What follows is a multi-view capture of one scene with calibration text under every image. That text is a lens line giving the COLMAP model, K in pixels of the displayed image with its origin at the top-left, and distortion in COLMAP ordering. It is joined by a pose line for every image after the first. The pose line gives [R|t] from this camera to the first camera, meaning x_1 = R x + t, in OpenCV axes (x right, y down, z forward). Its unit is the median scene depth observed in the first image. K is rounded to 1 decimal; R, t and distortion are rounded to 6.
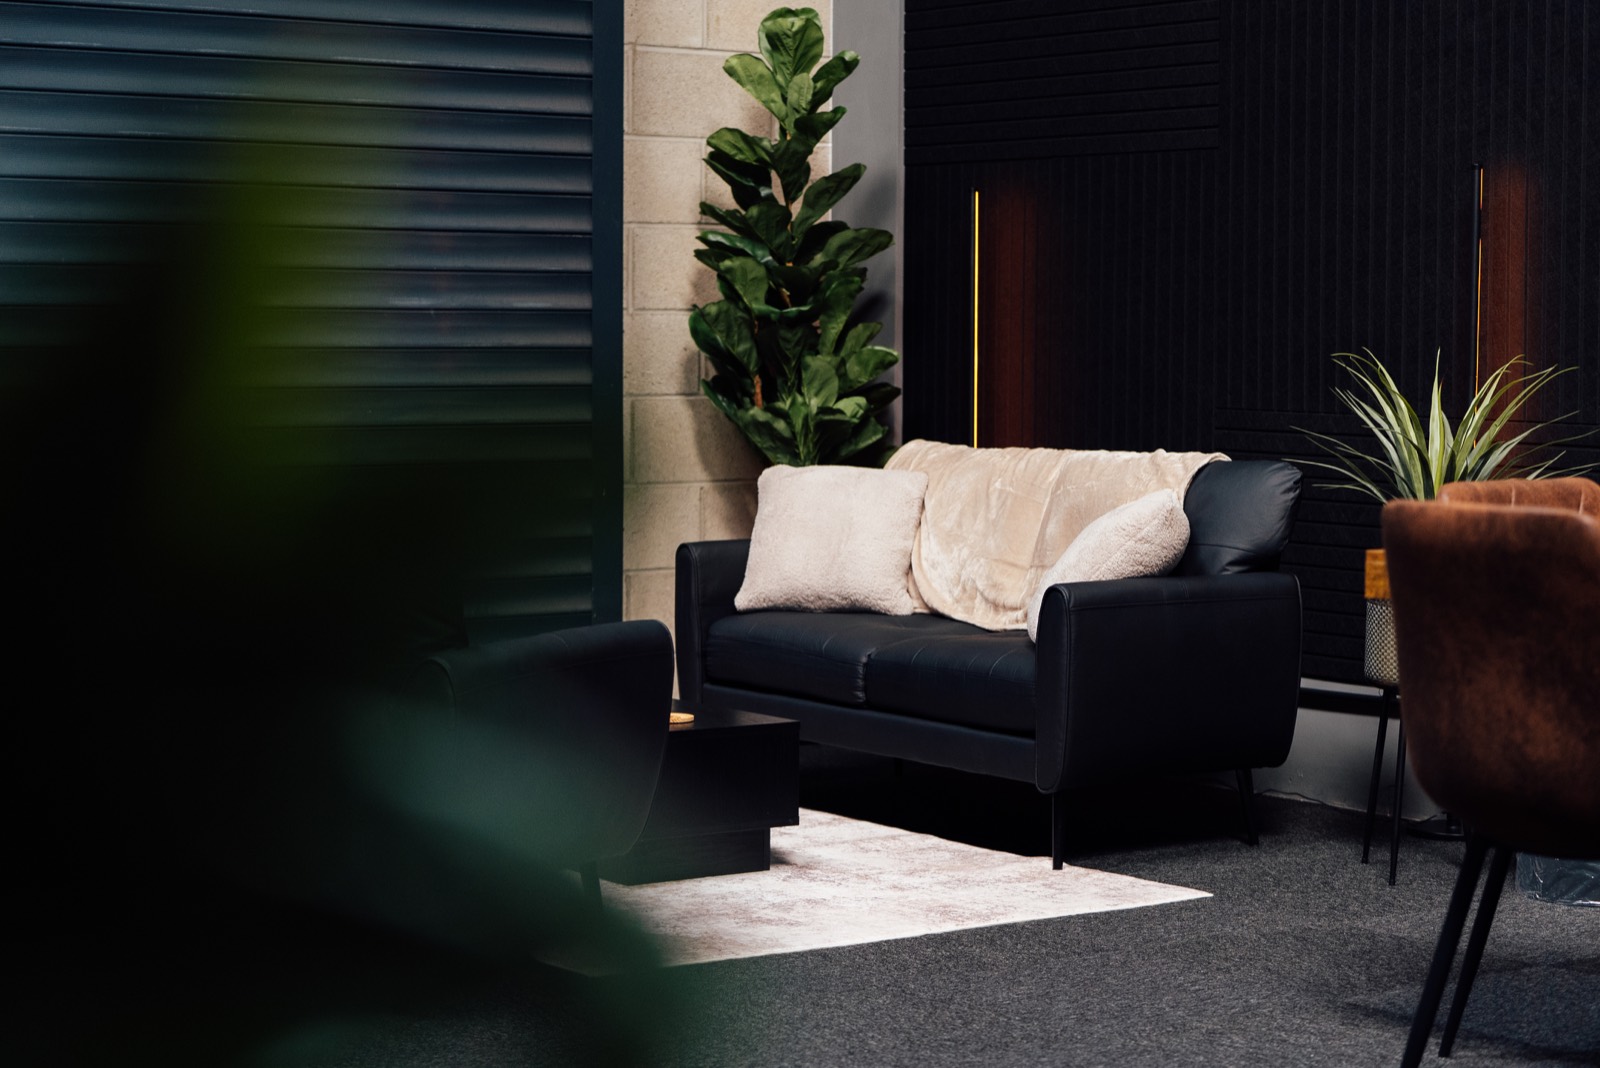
lens RADIAL K [[3349.6, 0, 800.0], [0, 3349.6, 534.0], [0, 0, 1]] dist [-0.026014, -0.116047]
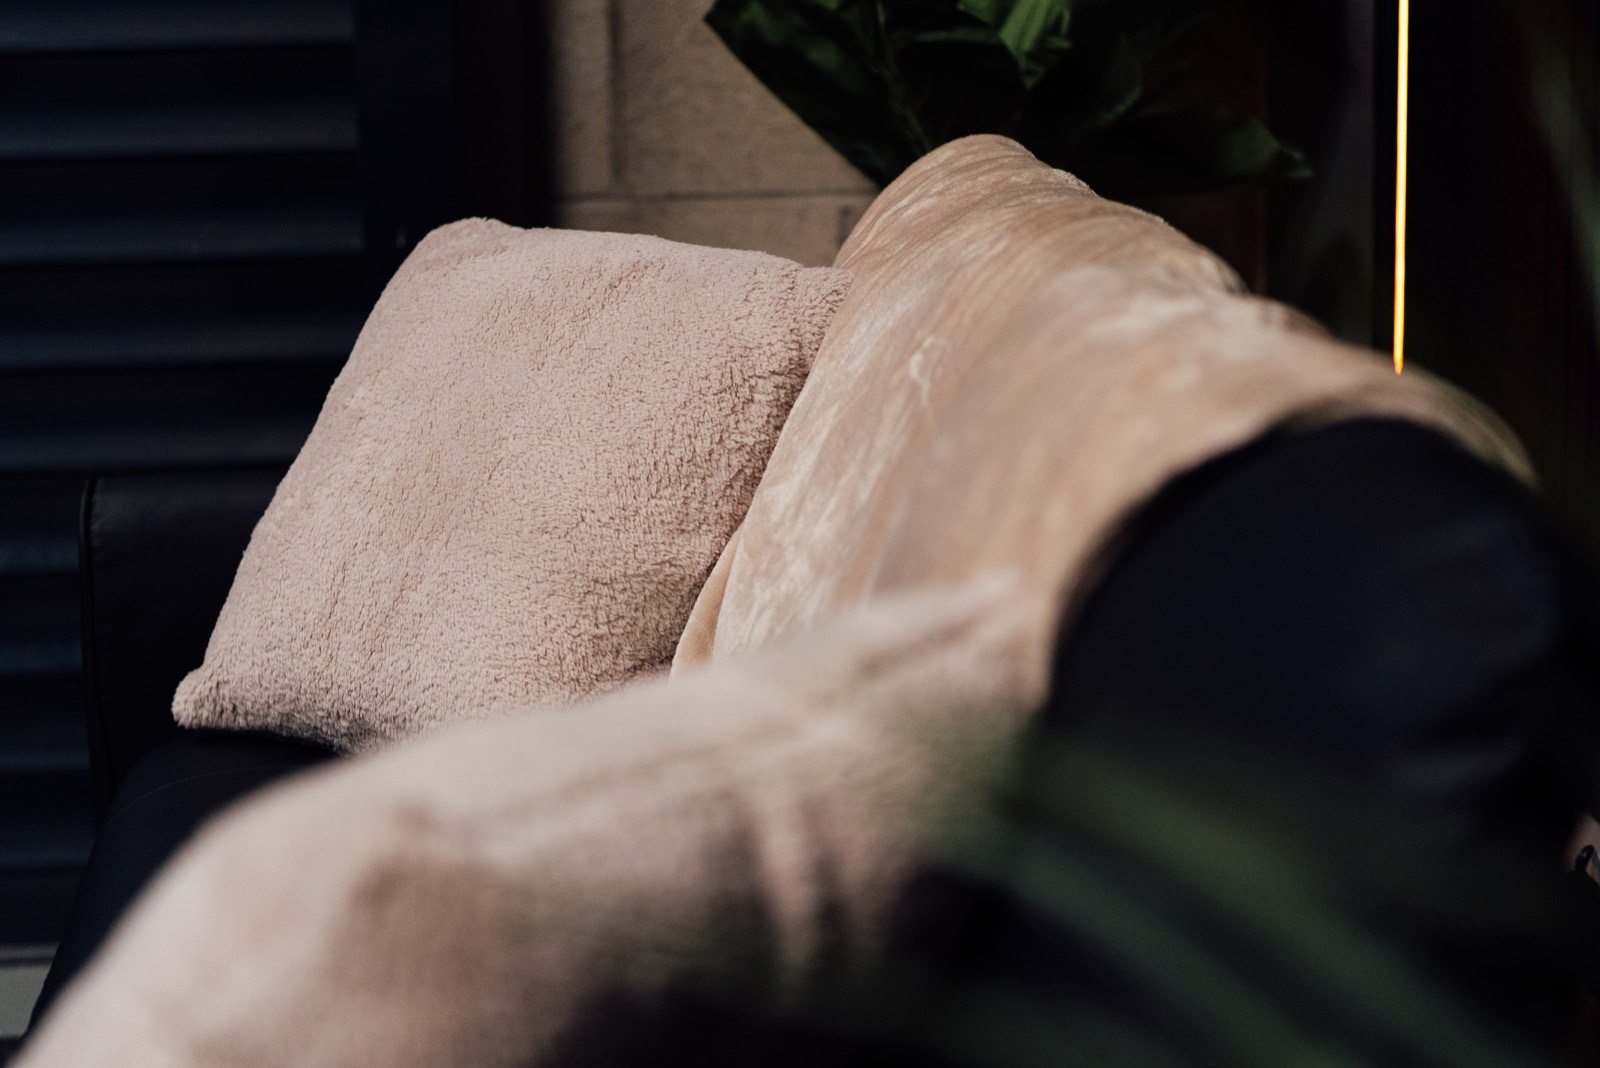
lens RADIAL K [[3349.6, 0, 800.0], [0, 3349.6, 534.0], [0, 0, 1]] dist [-0.026014, -0.116047]
pose [[0.861874, 0.084068, -0.500106, 0.161677], [-0.007977, 0.988289, 0.152384, -0.036573], [0.507060, -0.127347, 0.852451, 0.718164]]
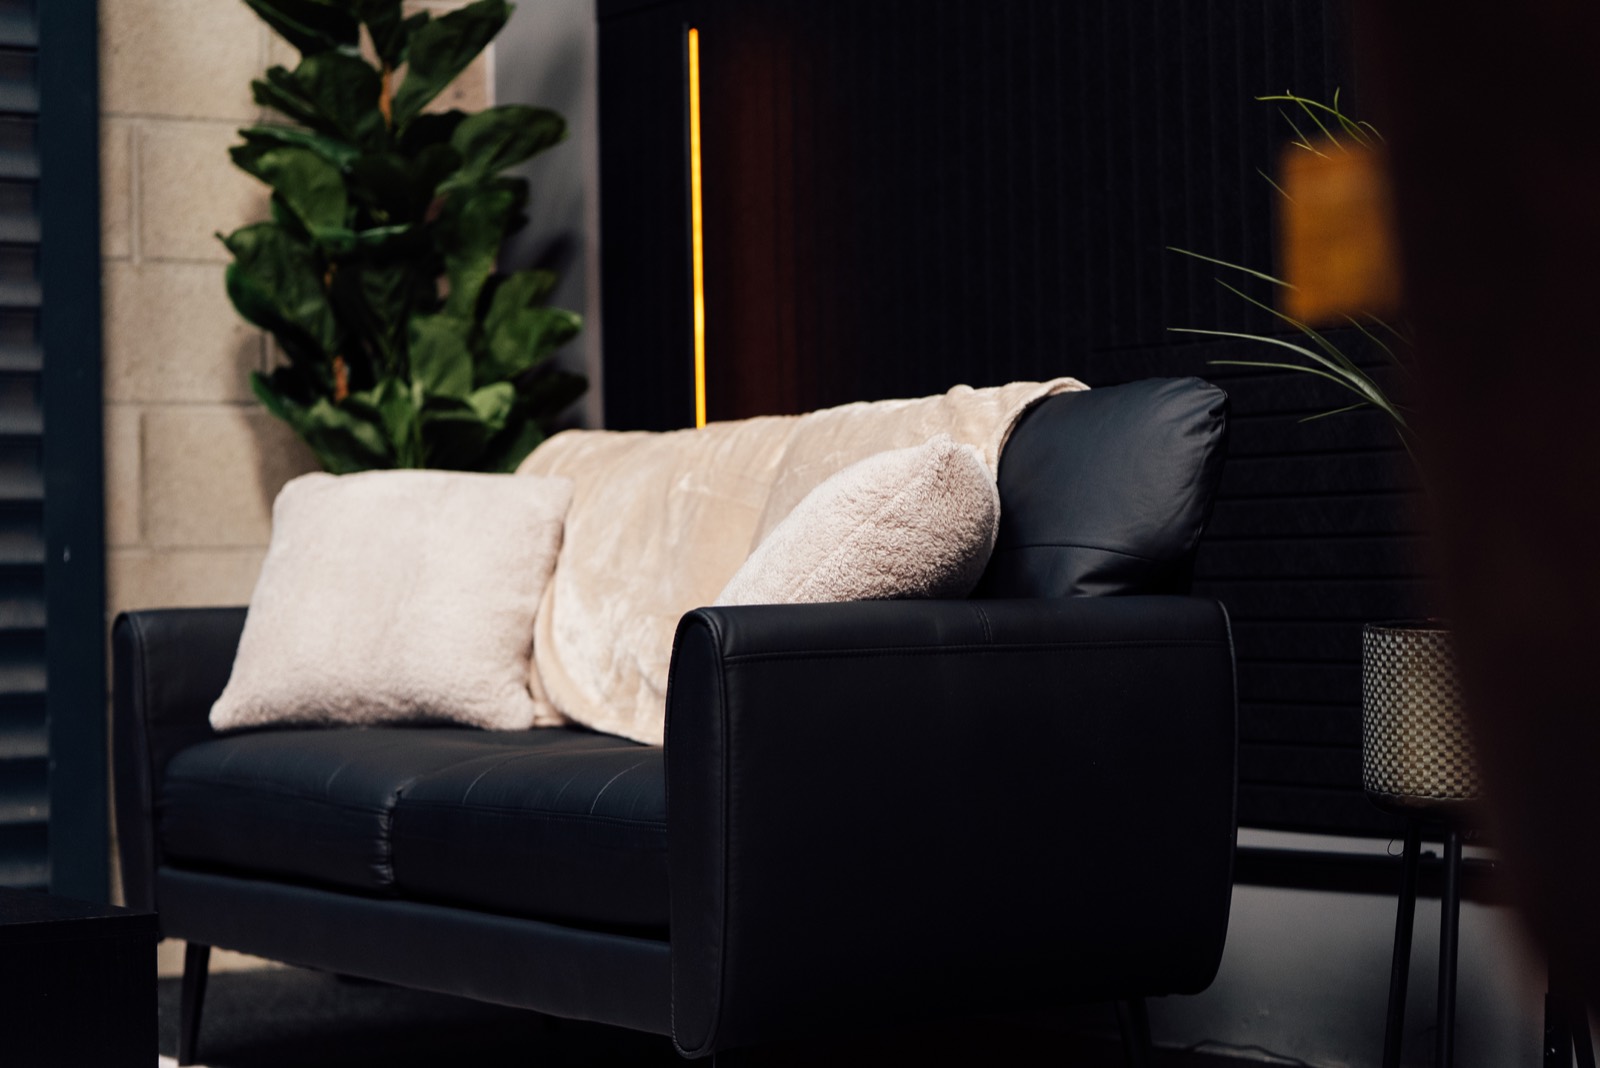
lens RADIAL K [[3349.6, 0, 800.0], [0, 3349.6, 534.0], [0, 0, 1]] dist [-0.026014, -0.116047]
pose [[0.999643, -0.024379, -0.010922, 0.076530], [0.023433, 0.996545, -0.079680, 0.033768], [0.012827, 0.079395, 0.996761, 0.422886]]
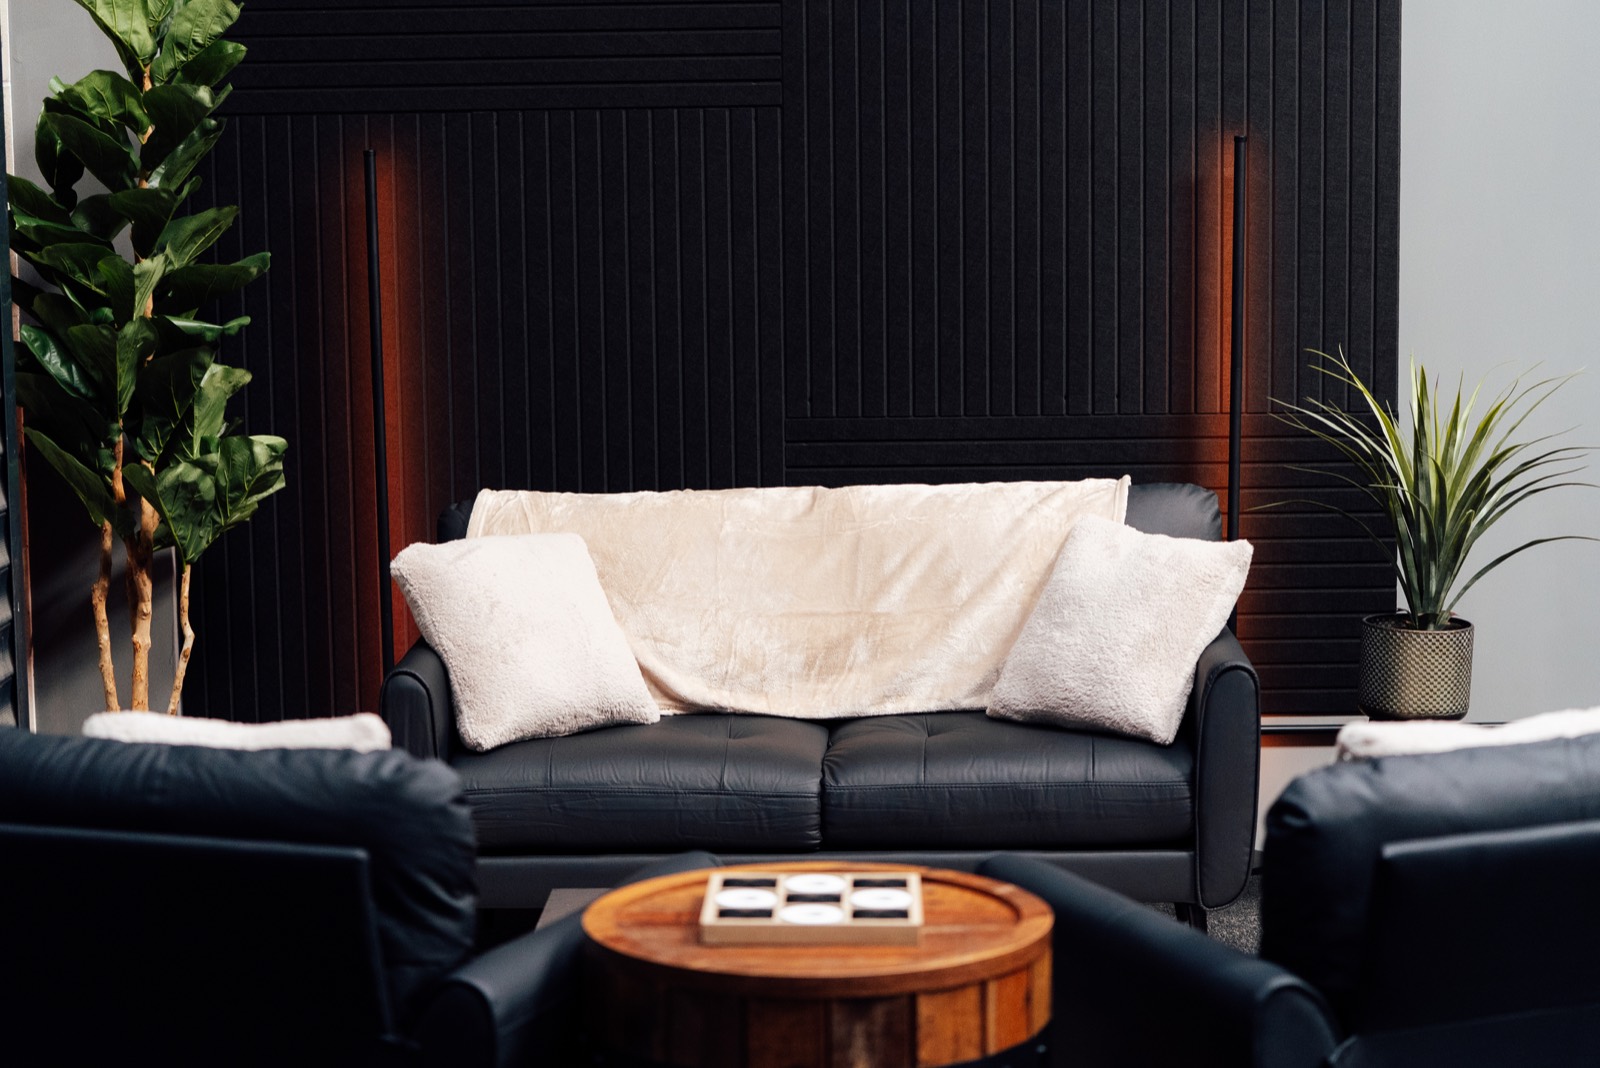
lens RADIAL K [[3349.6, 0, 800.0], [0, 3349.6, 534.0], [0, 0, 1]] dist [-0.026014, -0.116047]
pose [[0.591990, -0.115128, 0.797680, -0.512526], [0.071102, 0.993346, 0.090601, -0.078847], [-0.802803, 0.003082, 0.596236, 0.470430]]
